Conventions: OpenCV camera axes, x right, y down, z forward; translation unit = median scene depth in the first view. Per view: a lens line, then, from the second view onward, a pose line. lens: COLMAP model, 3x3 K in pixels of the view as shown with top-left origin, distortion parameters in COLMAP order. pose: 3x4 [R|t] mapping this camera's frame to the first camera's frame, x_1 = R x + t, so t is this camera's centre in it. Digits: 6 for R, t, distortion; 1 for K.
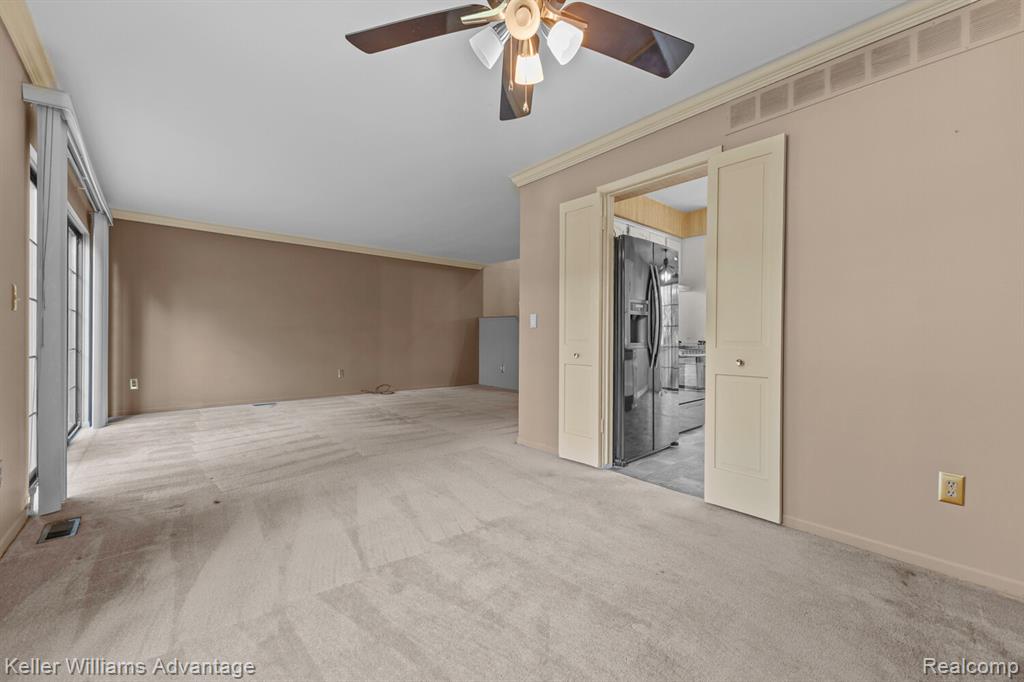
lens RADIAL K [[409.1, 0, 511.2], [0, 409.1, 335.7], [0, 0, 1]] dist [0.008392, -0.003301]
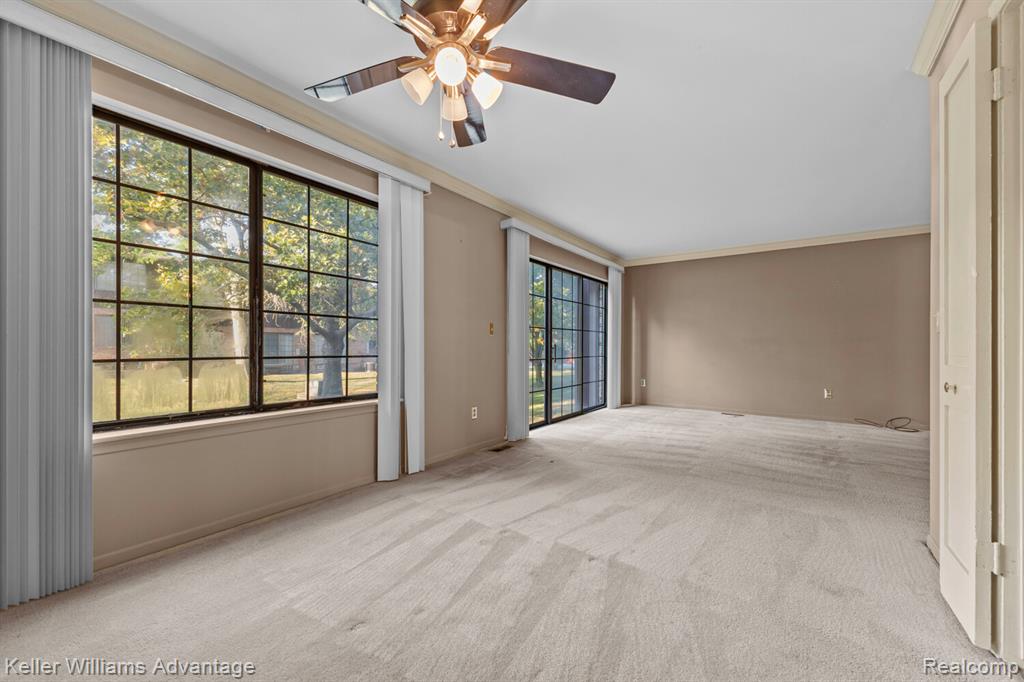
lens RADIAL K [[409.1, 0, 506.2], [0, 409.1, 345.9], [0, 0, 1]] dist [0.008392, -0.003301]
pose [[0.232939, -0.000242, -0.972491, 0.608280], [-0.002052, 0.999998, -0.000741, -0.003839], [0.972489, 0.002168, 0.232938, 0.462043]]
